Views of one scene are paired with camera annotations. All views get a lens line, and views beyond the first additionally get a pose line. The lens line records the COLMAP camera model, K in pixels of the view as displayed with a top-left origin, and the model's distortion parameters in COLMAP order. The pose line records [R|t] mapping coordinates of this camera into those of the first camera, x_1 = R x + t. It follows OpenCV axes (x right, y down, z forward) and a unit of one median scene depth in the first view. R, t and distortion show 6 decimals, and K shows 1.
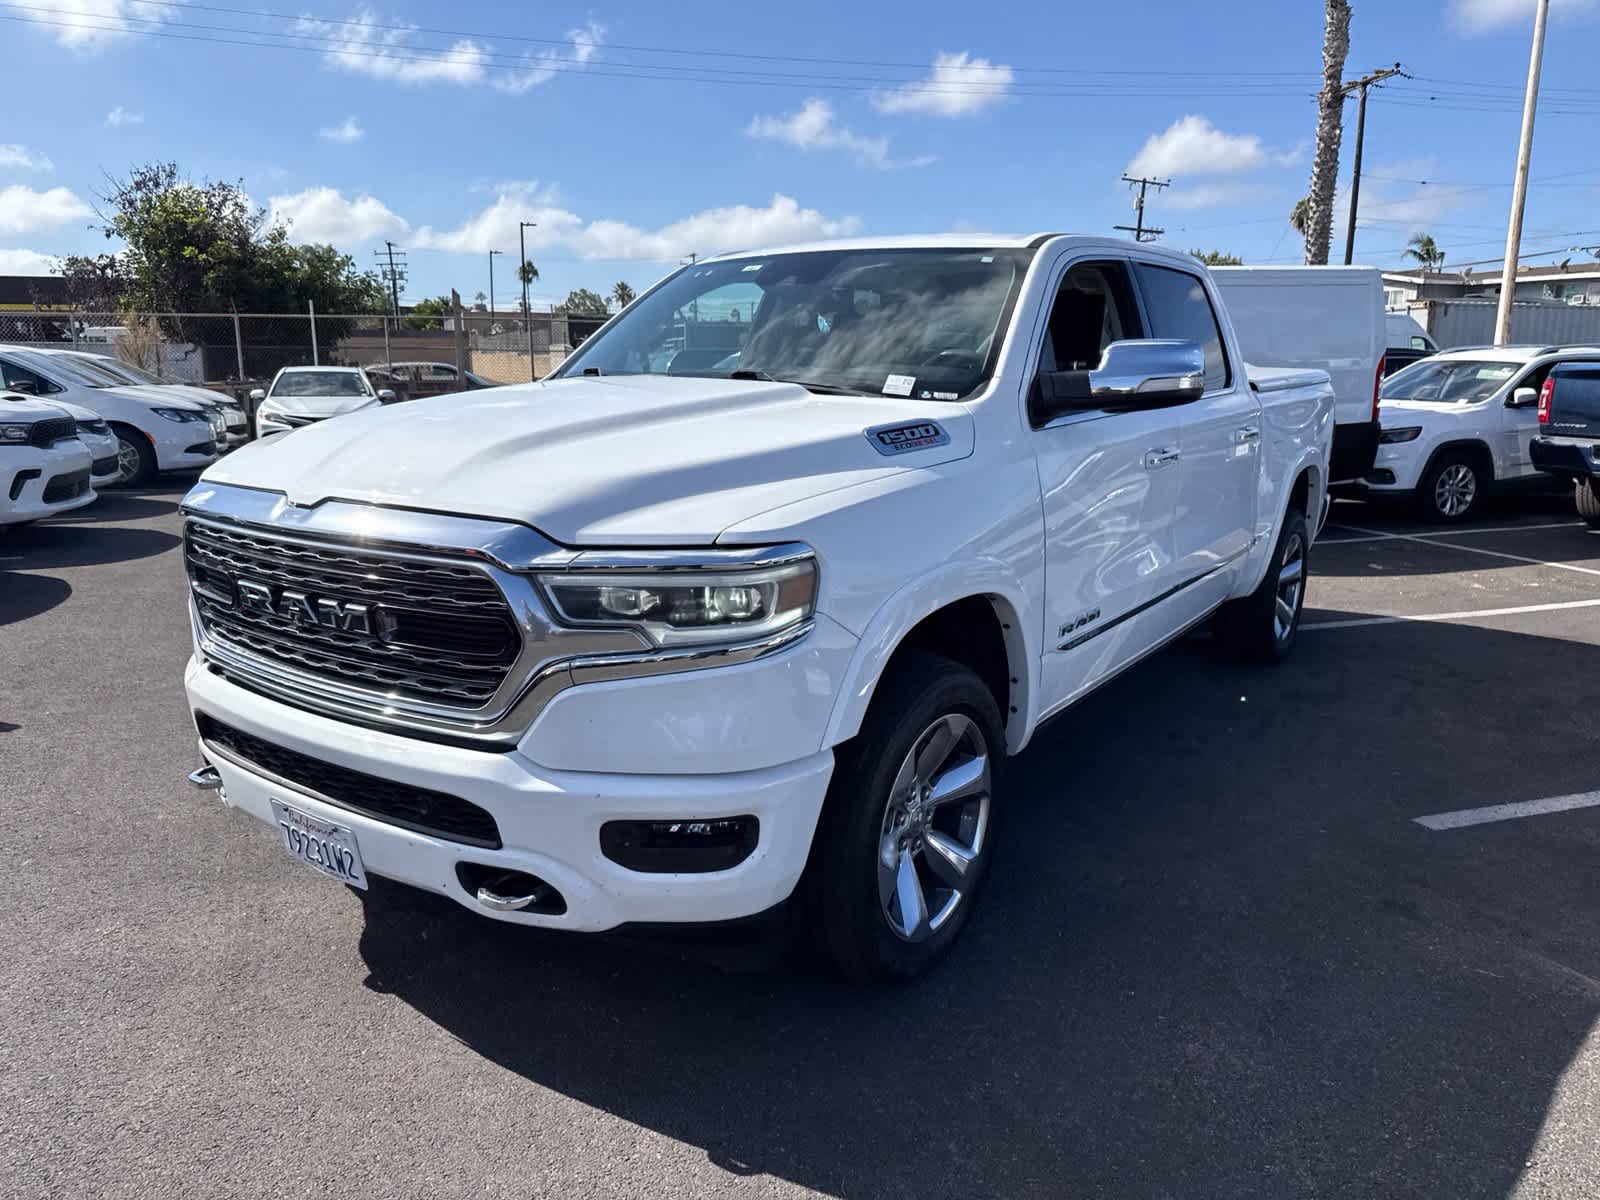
lens RADIAL K [[1135.4, 0, 811.7], [0, 1135.4, 607.0], [0, 0, 1]] dist [0.026939, -0.029781]
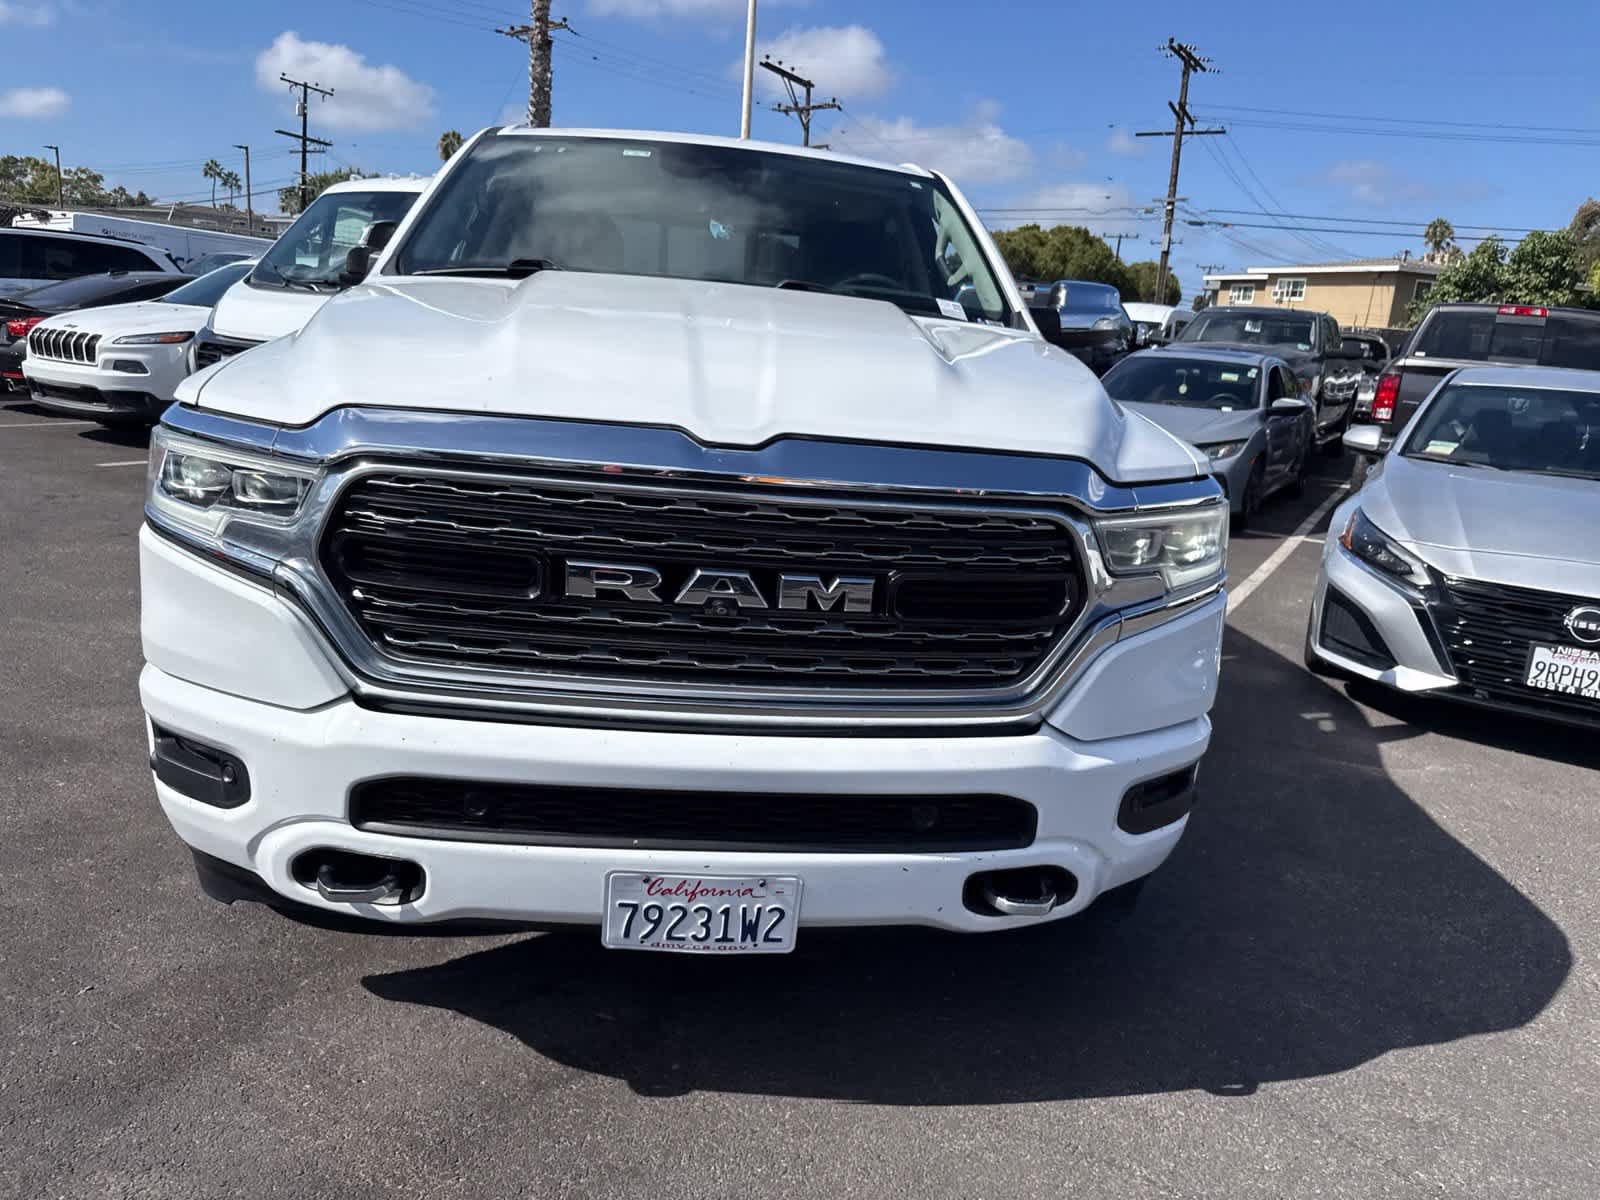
lens RADIAL K [[1137.0, 0, 802.6], [0, 1137.0, 603.9], [0, 0, 1]] dist [0.015614, -0.017555]
pose [[0.764536, -0.104084, 0.636123, -0.649847], [0.067048, 0.994365, 0.082117, -0.034018], [-0.641085, -0.020131, 0.767206, 0.321831]]
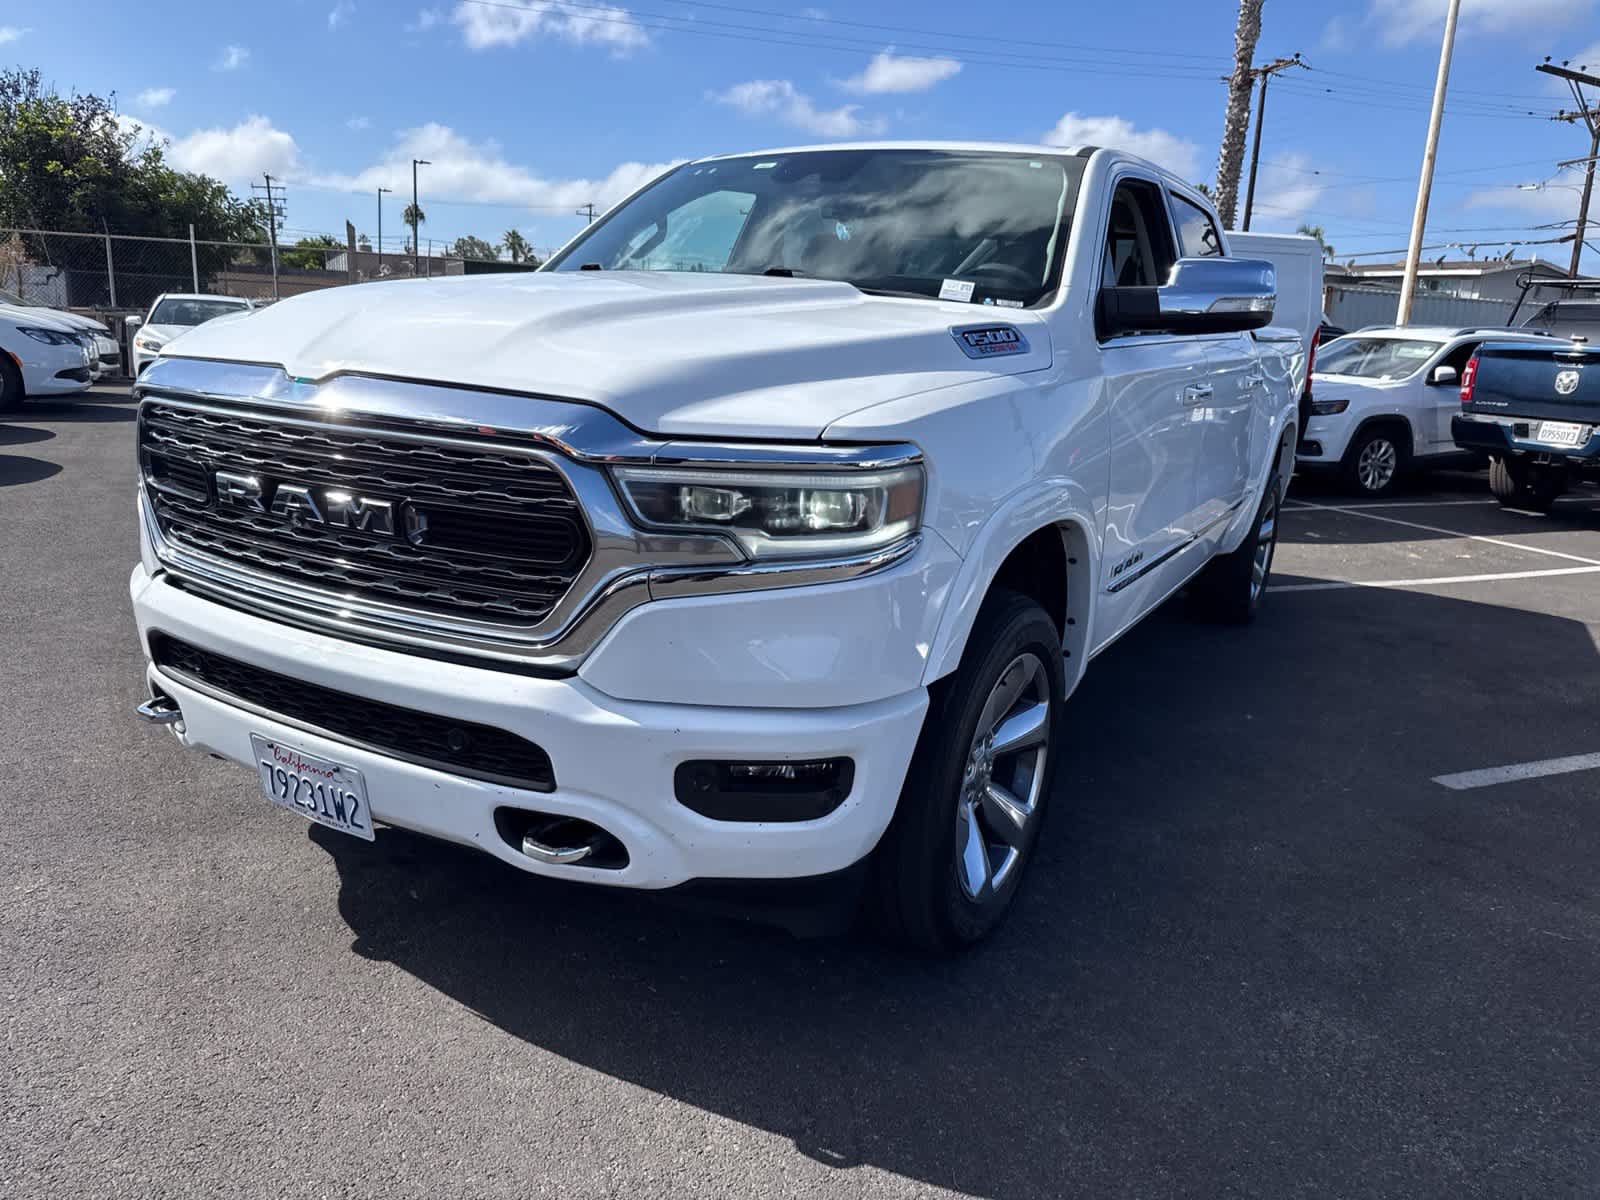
lens RADIAL K [[1137.0, 0, 802.6], [0, 1137.0, 603.9], [0, 0, 1]] dist [0.015614, -0.017555]
pose [[0.995571, 0.024461, 0.090774, -0.118272], [-0.026887, 0.999311, 0.025596, 0.031991], [-0.090086, -0.027924, 0.995542, 0.101448]]
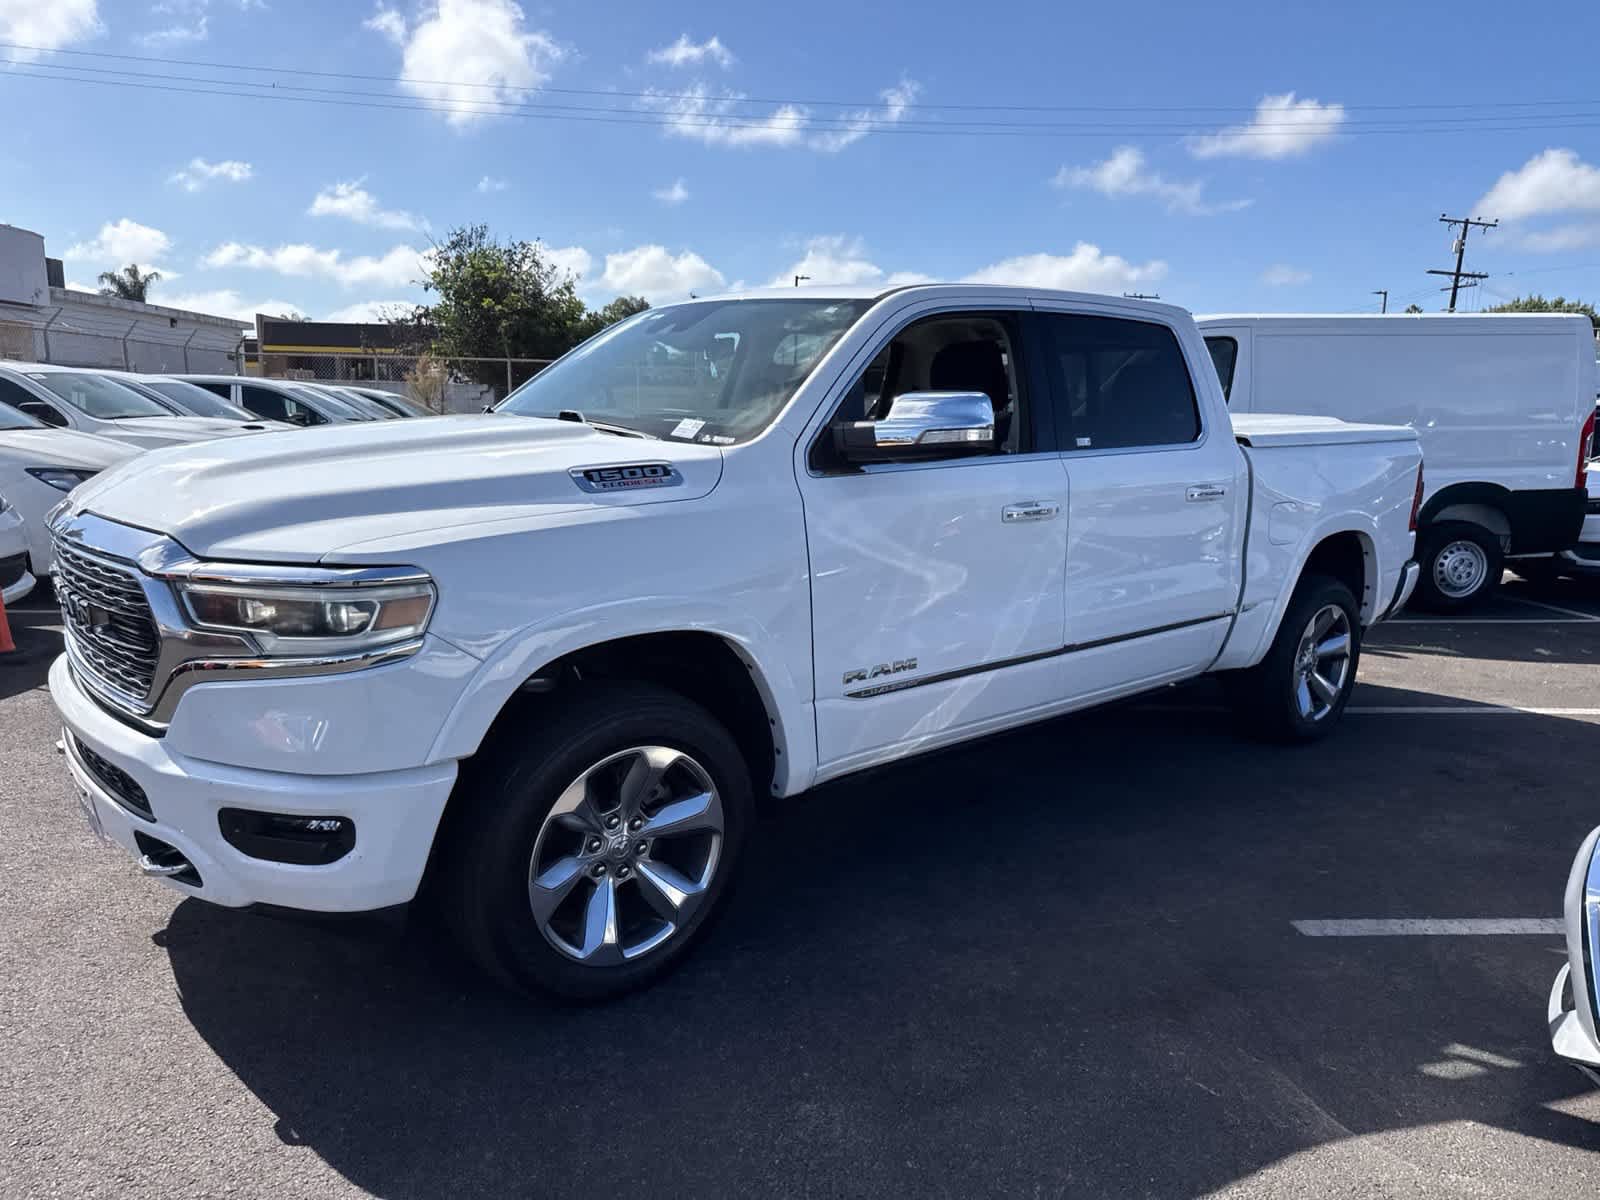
lens RADIAL K [[1135.4, 0, 811.7], [0, 1135.4, 607.0], [0, 0, 1]] dist [0.026939, -0.029781]
pose [[0.968409, 0.060724, -0.241859, 0.437061], [-0.070220, 0.997055, -0.030830, -0.008476], [0.239274, 0.046839, 0.969822, 0.029369]]
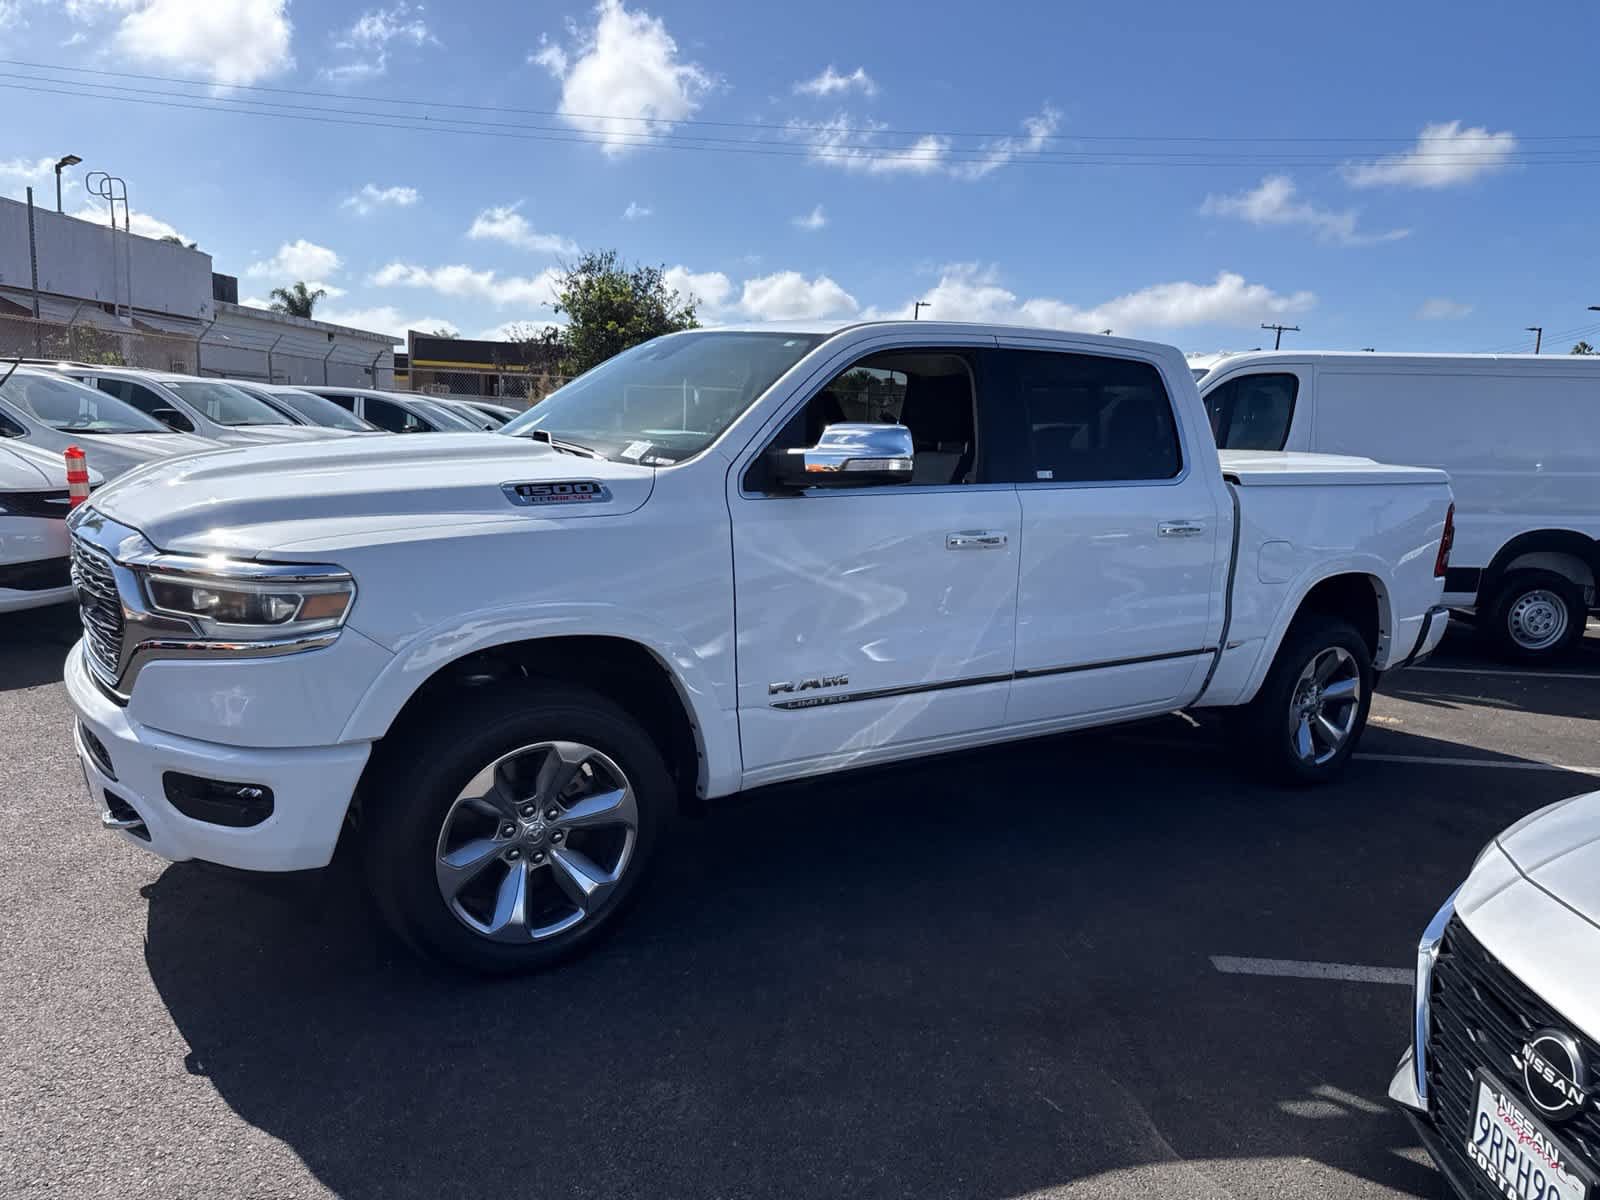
lens RADIAL K [[1128.5, 0, 811.4], [0, 1128.5, 594.0], [0, 0, 1]] dist [0.075324, -0.113425]
pose [[0.933488, 0.094033, -0.346061, 0.623012], [-0.119055, 0.991540, -0.051720, -0.017244], [0.338269, 0.089480, 0.936785, 0.025643]]
